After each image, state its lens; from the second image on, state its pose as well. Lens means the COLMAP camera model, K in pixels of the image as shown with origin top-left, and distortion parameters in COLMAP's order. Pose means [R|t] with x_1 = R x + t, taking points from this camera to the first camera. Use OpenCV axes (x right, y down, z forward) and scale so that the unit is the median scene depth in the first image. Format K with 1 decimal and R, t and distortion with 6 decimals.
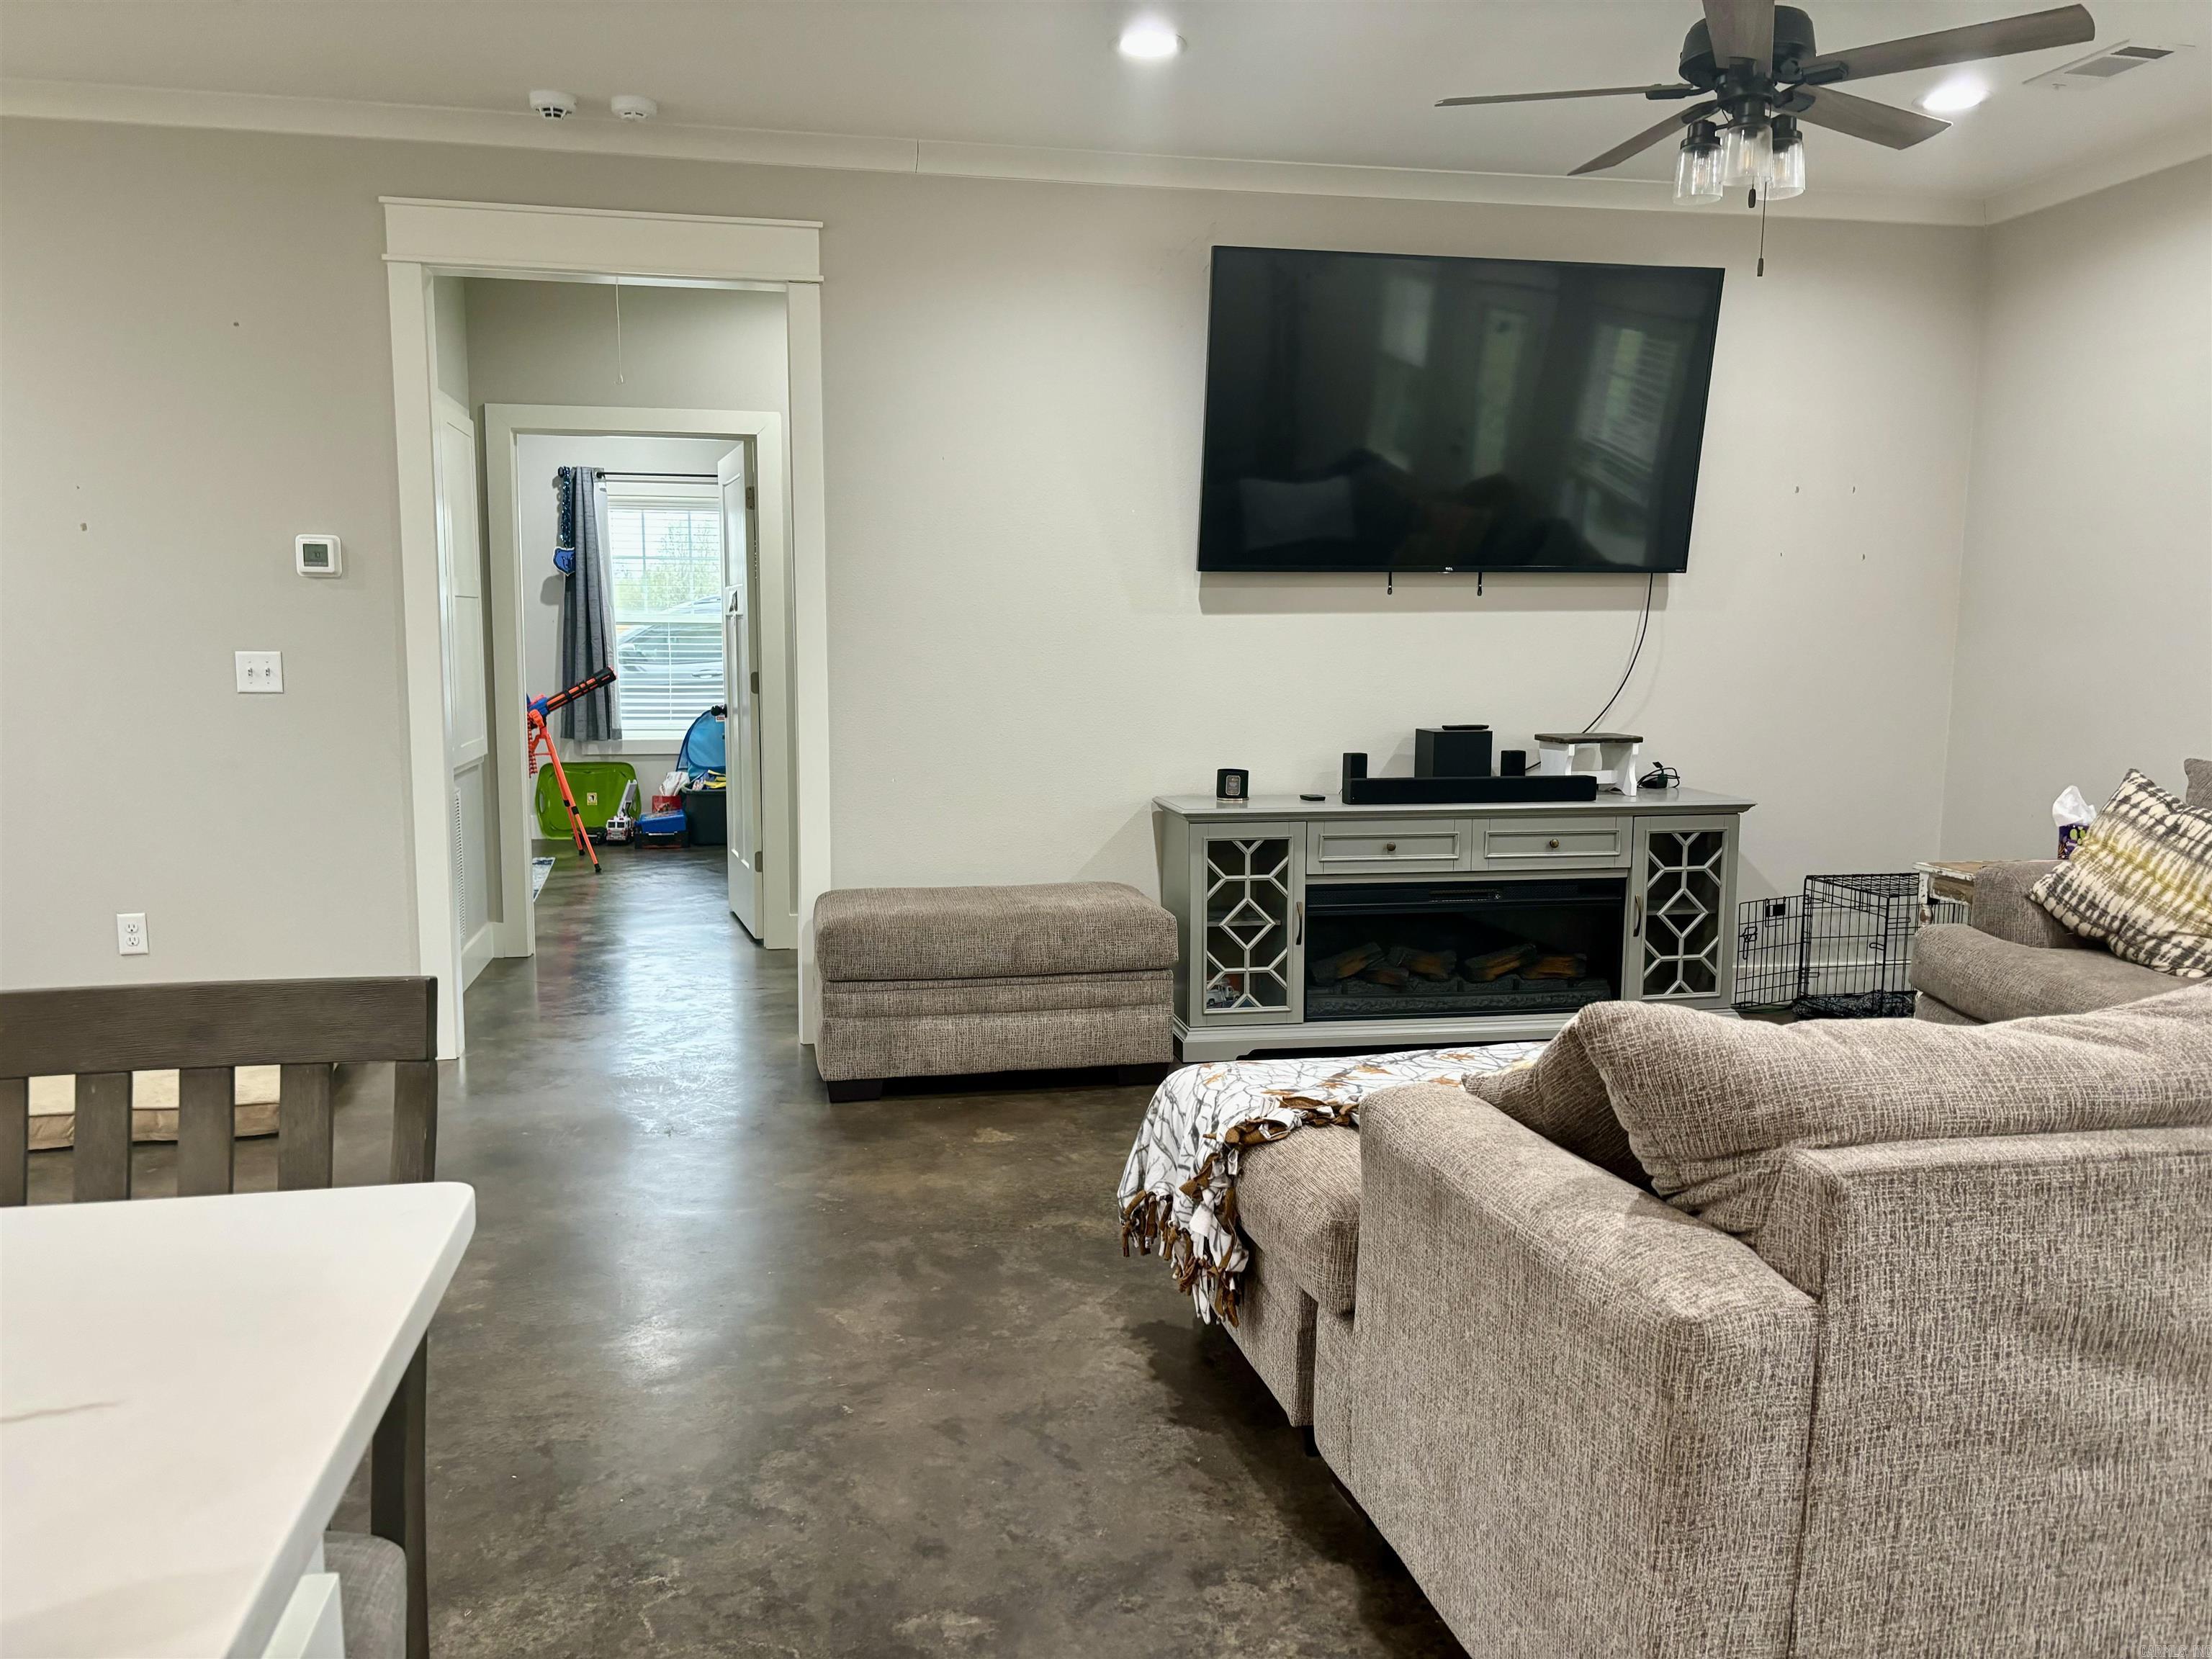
lens RADIAL K [[1673.7, 0, 1098.9], [0, 1673.7, 879.1], [0, 0, 1]] dist [0.029318, 0.000425]
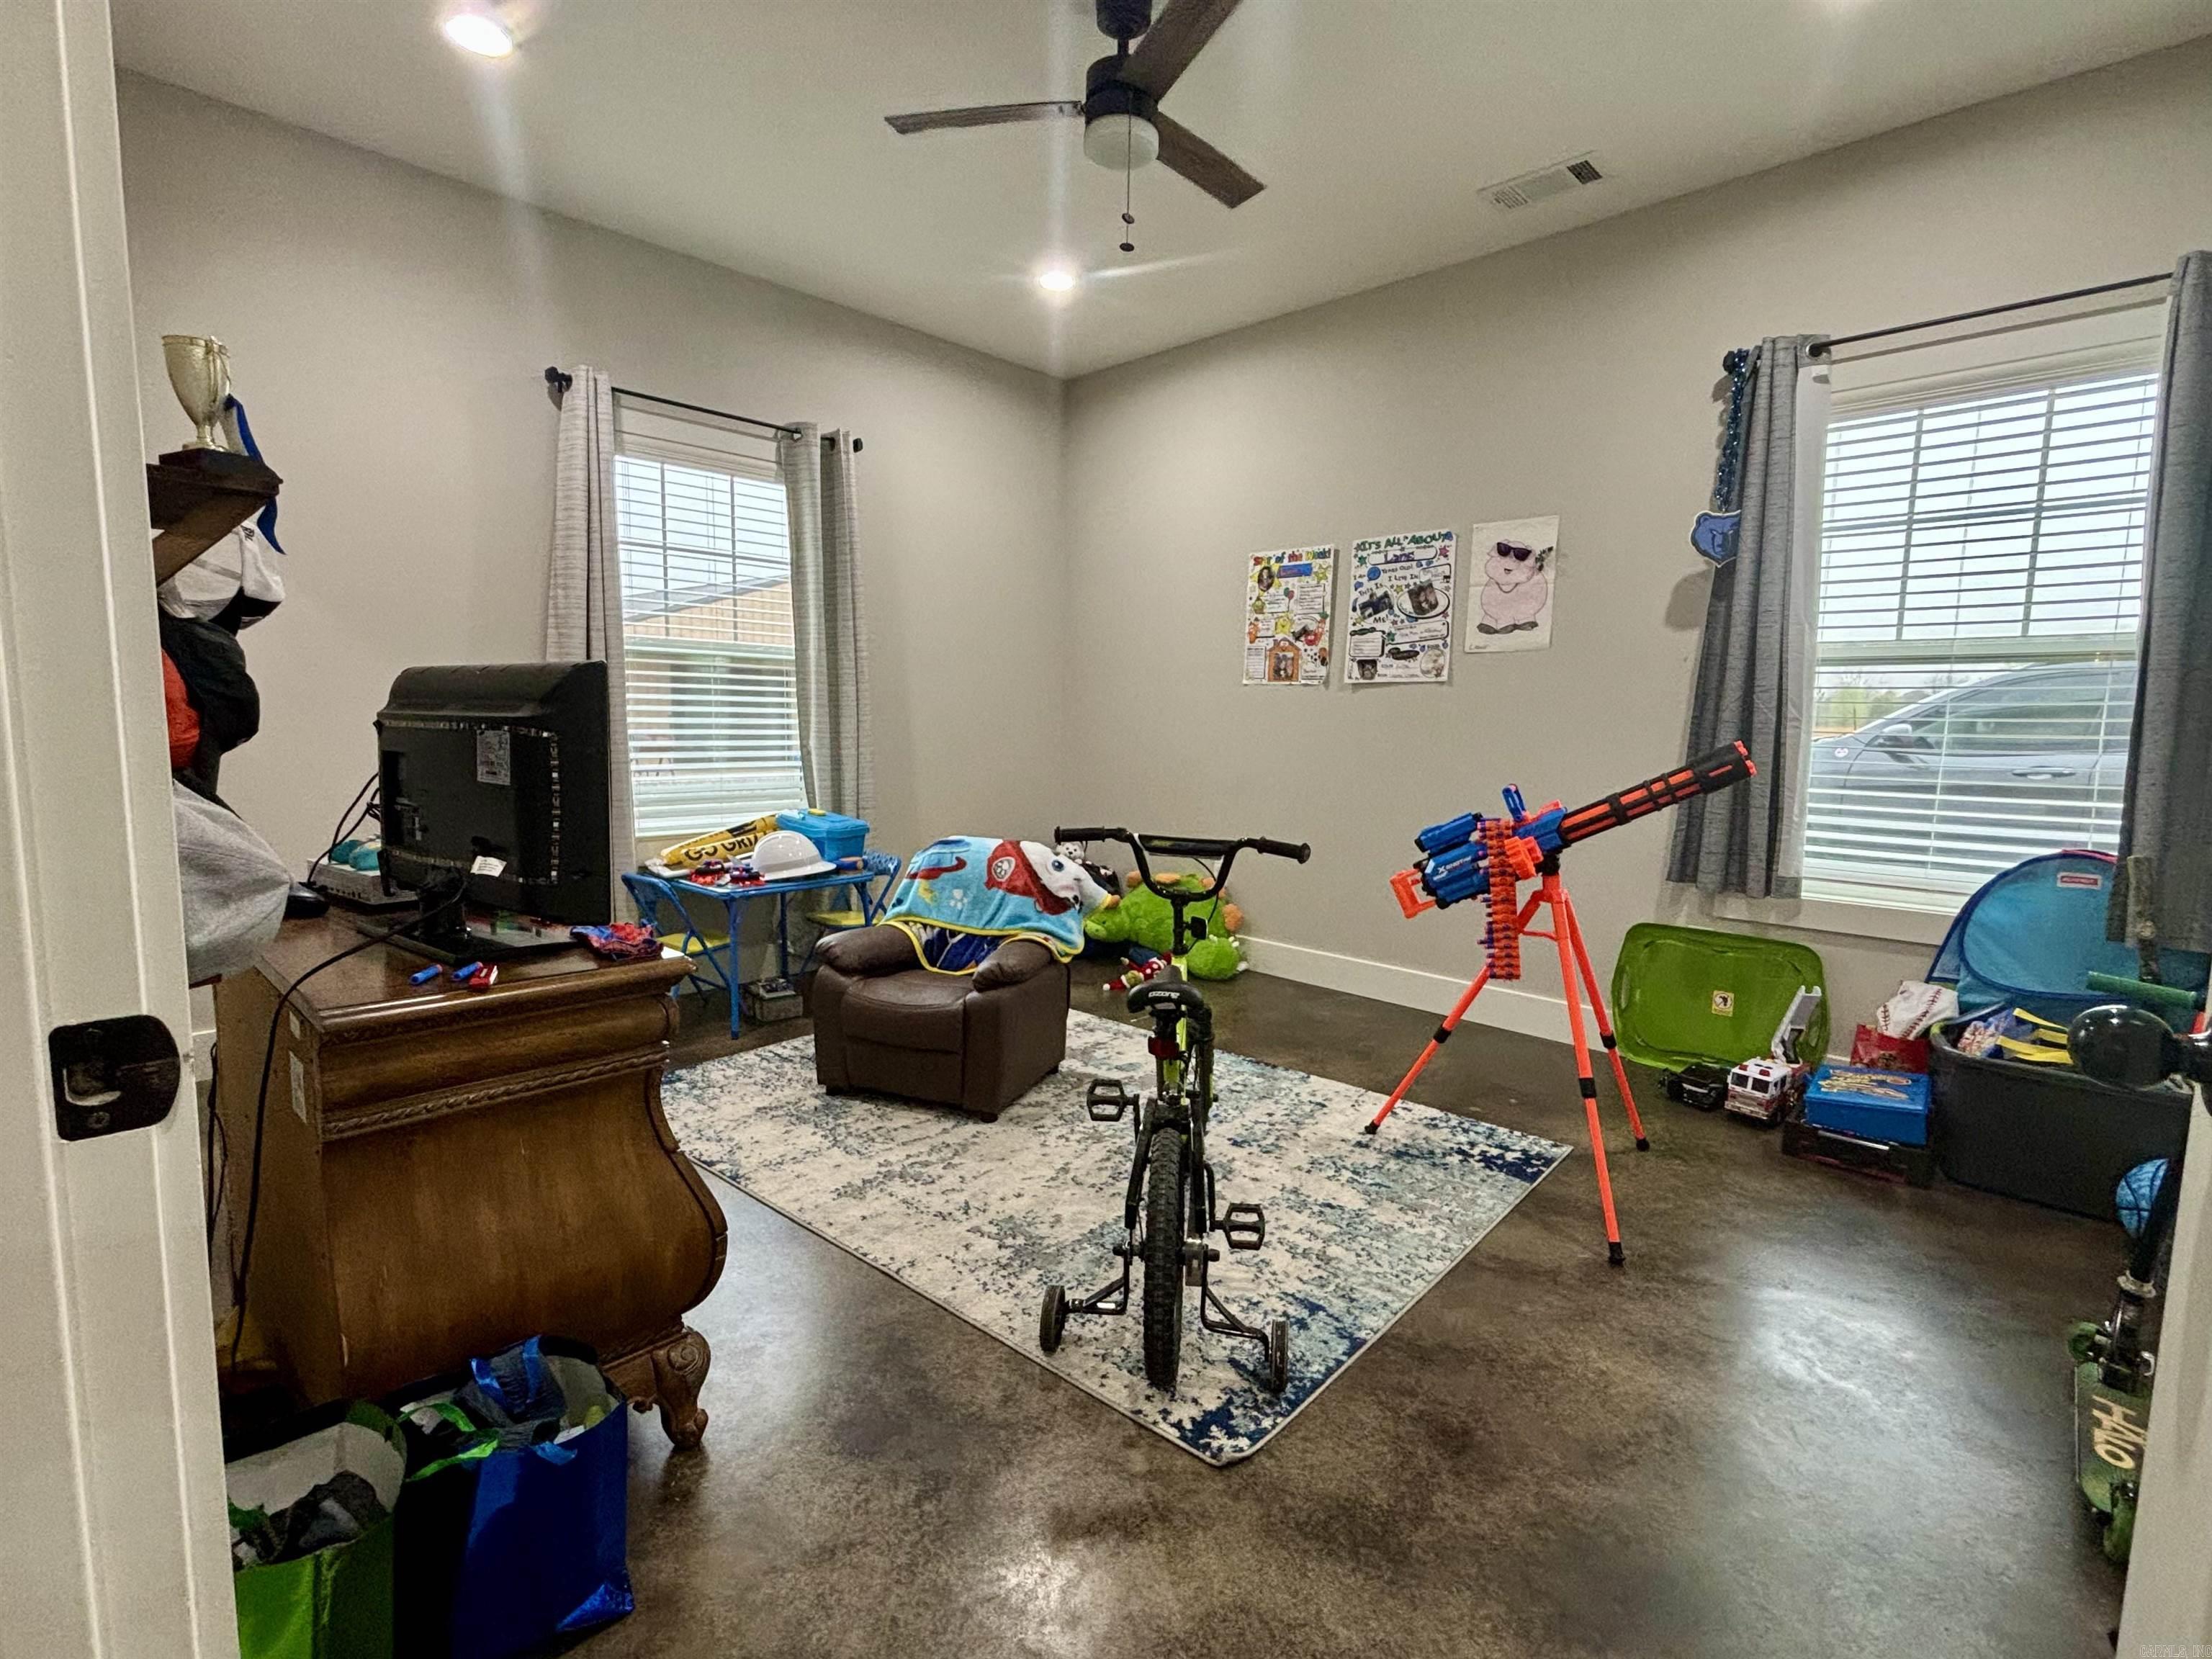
lens RADIAL K [[1055.7, 0, 1088.2], [0, 1055.7, 835.5], [0, 0, 1]] dist [-0.021319, 0.000679]
pose [[0.569090, 0.092874, -0.817013, -0.157529], [-0.132945, 0.990921, 0.020041, -0.080661], [0.811457, 0.097213, 0.576271, 0.661925]]
